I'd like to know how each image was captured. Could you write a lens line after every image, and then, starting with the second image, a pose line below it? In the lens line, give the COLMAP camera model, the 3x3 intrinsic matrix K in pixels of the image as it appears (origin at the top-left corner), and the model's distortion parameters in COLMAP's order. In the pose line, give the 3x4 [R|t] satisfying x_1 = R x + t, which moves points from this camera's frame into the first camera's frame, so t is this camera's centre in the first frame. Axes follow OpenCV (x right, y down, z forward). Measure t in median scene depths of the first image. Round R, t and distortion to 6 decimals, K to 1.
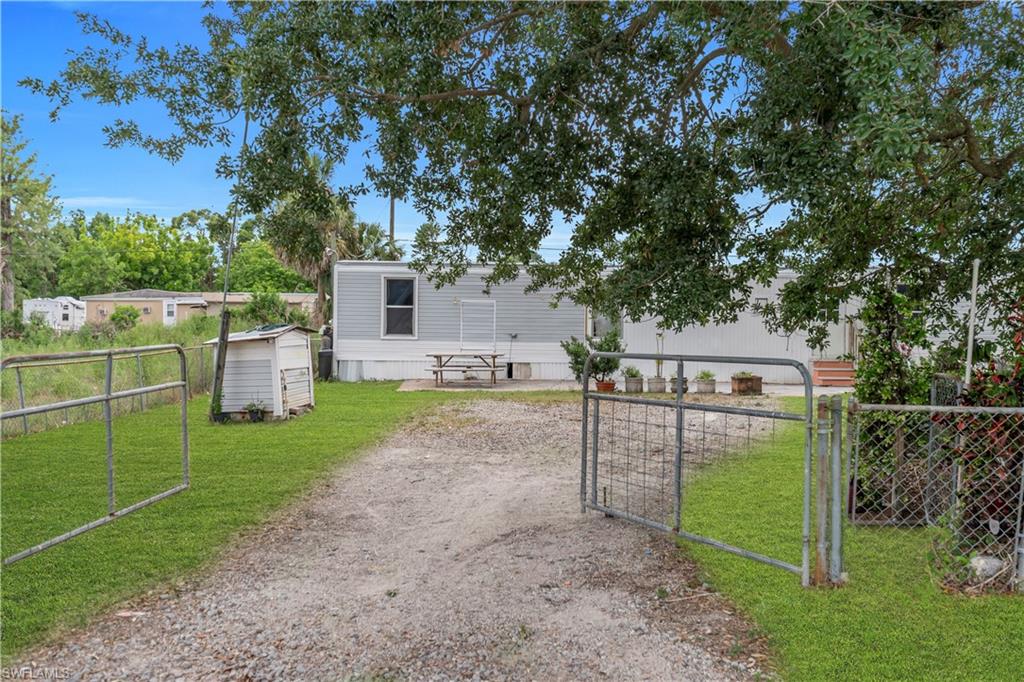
lens RADIAL K [[899.4, 0, 511.8], [0, 899.4, 338.3], [0, 0, 1]] dist [-0.013680, 0.004308]
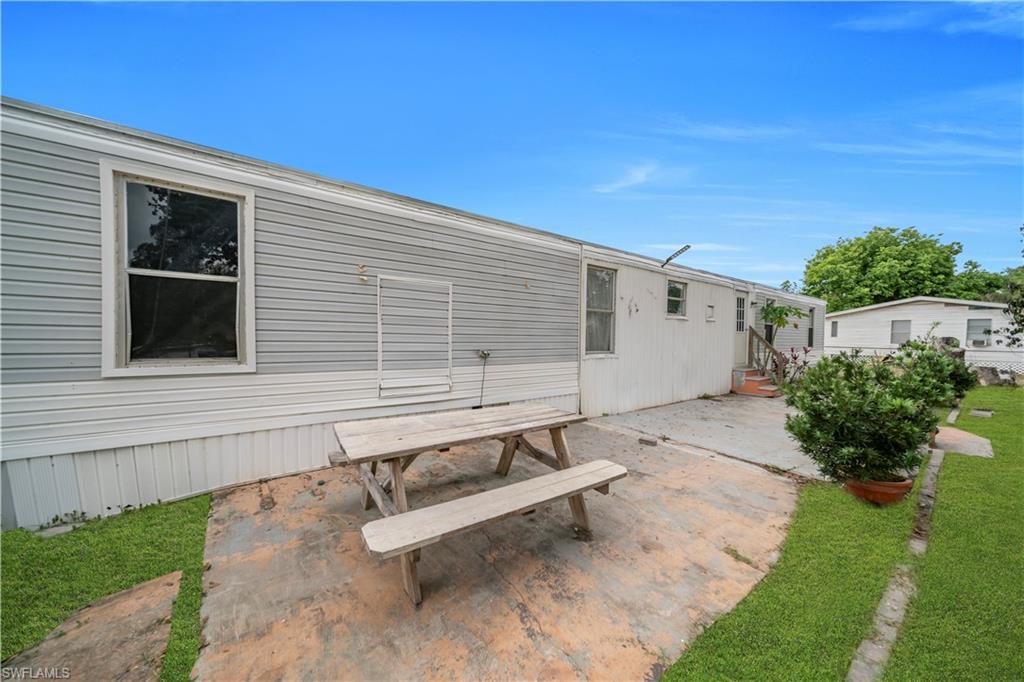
lens RADIAL K [[355.0, 0, 512.6], [0, 355.0, 343.0], [0, 0, 1]] dist [0.001440, -0.000612]
pose [[0.804037, -0.011490, 0.594468, -0.105956], [0.000727, 0.999832, 0.018342, -0.012958], [-0.594578, -0.014316, 0.803910, 0.823066]]
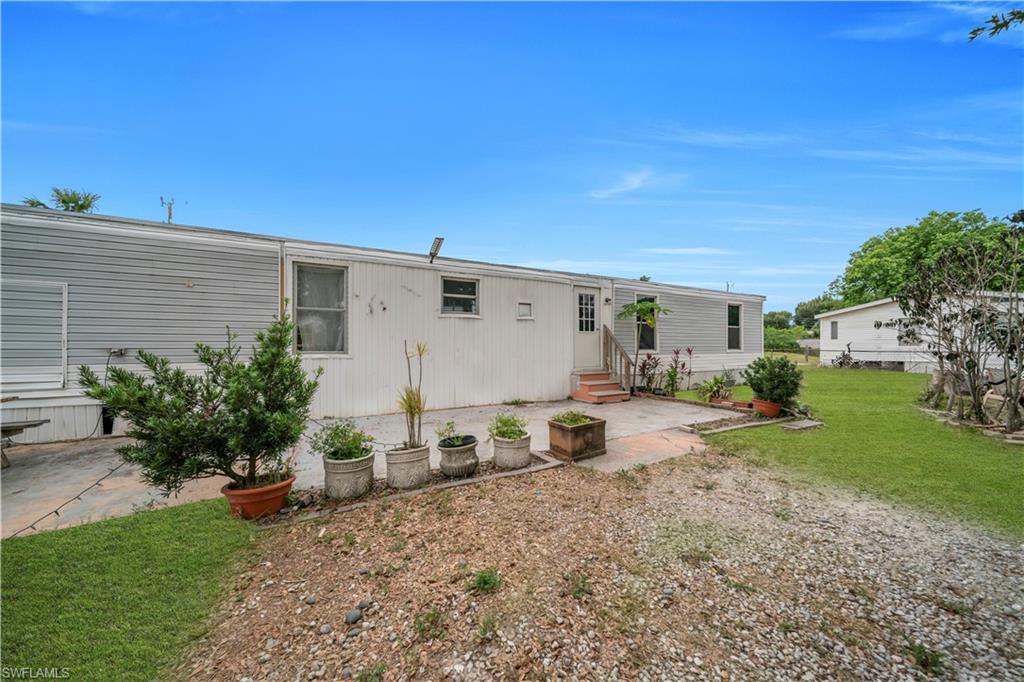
lens RADIAL K [[355.0, 0, 514.6], [0, 355.0, 342.8], [0, 0, 1]] dist [0.001440, -0.000612]
pose [[0.879188, -0.006097, 0.476436, 0.107455], [0.016722, 0.999697, -0.018065, -0.000961], [-0.476181, 0.023850, 0.879024, 0.705391]]
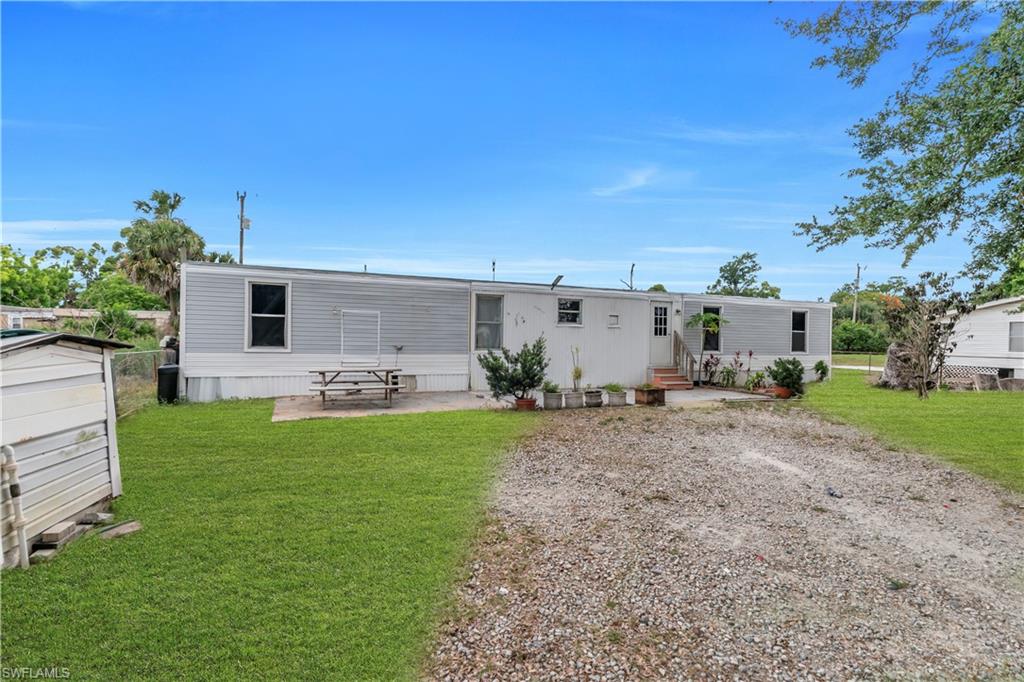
lens RADIAL K [[491.6, 0, 517.6], [0, 491.6, 346.1], [0, 0, 1]] dist [-0.004315, 0.001625]
pose [[0.923256, -0.000535, 0.384185, -0.083415], [0.000662, 1.000000, -0.000199, -0.004744], [-0.384185, 0.000438, 0.923256, 0.455369]]
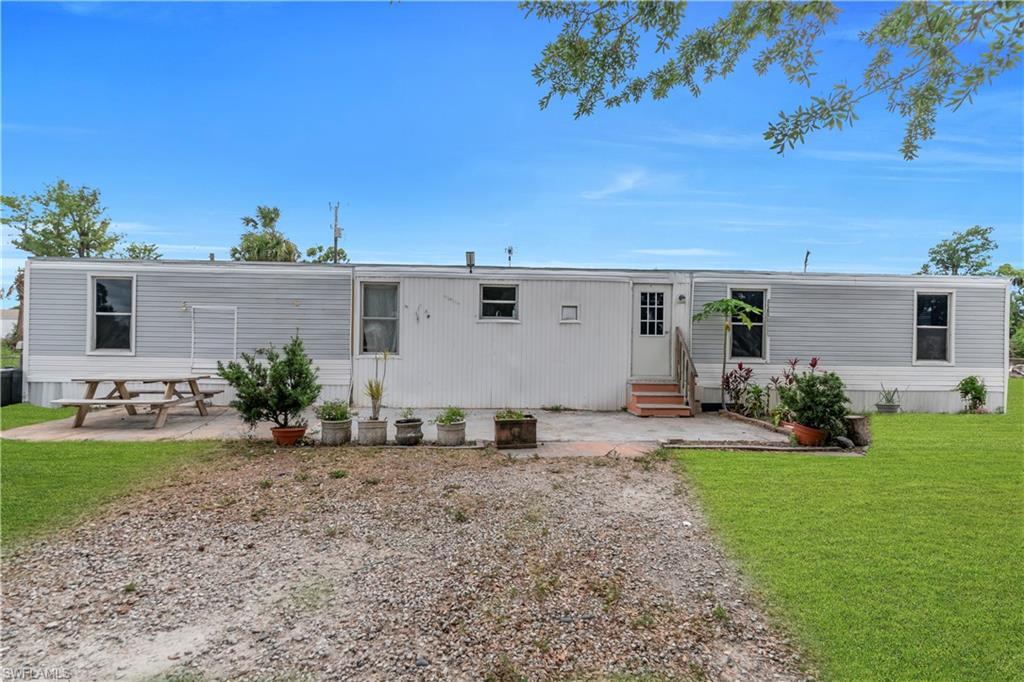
lens RADIAL K [[491.6, 0, 521.8], [0, 491.6, 348.1], [0, 0, 1]] dist [-0.004315, 0.001625]
pose [[0.998785, 0.002728, 0.049196, 0.212041], [-0.002586, 0.999992, -0.002958, -0.004982], [-0.049203, 0.002827, 0.998785, 0.553714]]
